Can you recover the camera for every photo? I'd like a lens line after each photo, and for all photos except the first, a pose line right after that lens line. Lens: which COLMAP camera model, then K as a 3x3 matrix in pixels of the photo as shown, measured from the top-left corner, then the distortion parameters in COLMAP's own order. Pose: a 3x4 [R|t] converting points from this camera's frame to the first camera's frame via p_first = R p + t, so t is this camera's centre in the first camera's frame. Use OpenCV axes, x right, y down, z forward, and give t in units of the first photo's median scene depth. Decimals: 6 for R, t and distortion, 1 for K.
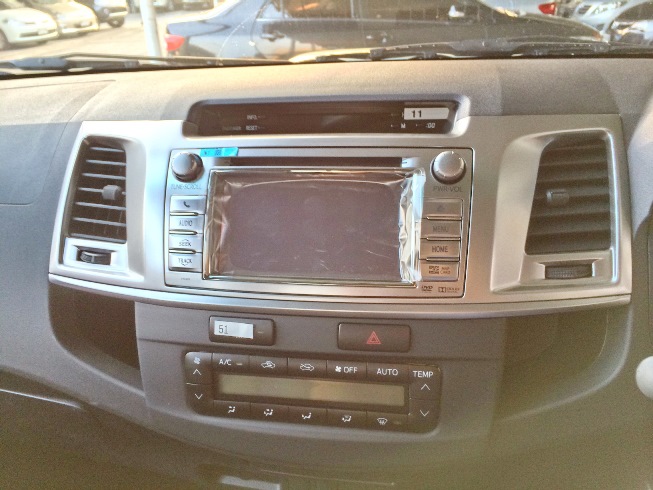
lens RADIAL K [[578.6, 0, 326.8], [0, 578.6, 244.9], [0, 0, 1]] dist [0.027788, -0.012744]
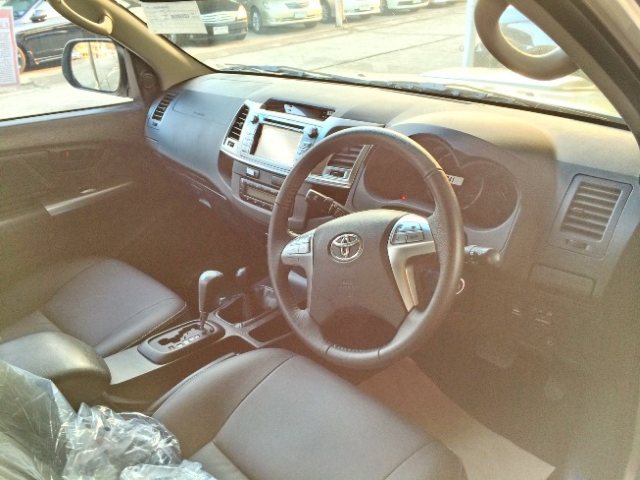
lens RADIAL K [[567.1, 0, 319.8], [0, 567.1, 240.2], [0, 0, 1]] dist [0.027788, -0.012744]
pose [[0.818438, 0.255968, -0.514432, 1.730197], [-0.228679, 0.966439, 0.117057, 0.053302], [0.527130, 0.021836, 0.849504, -1.340724]]
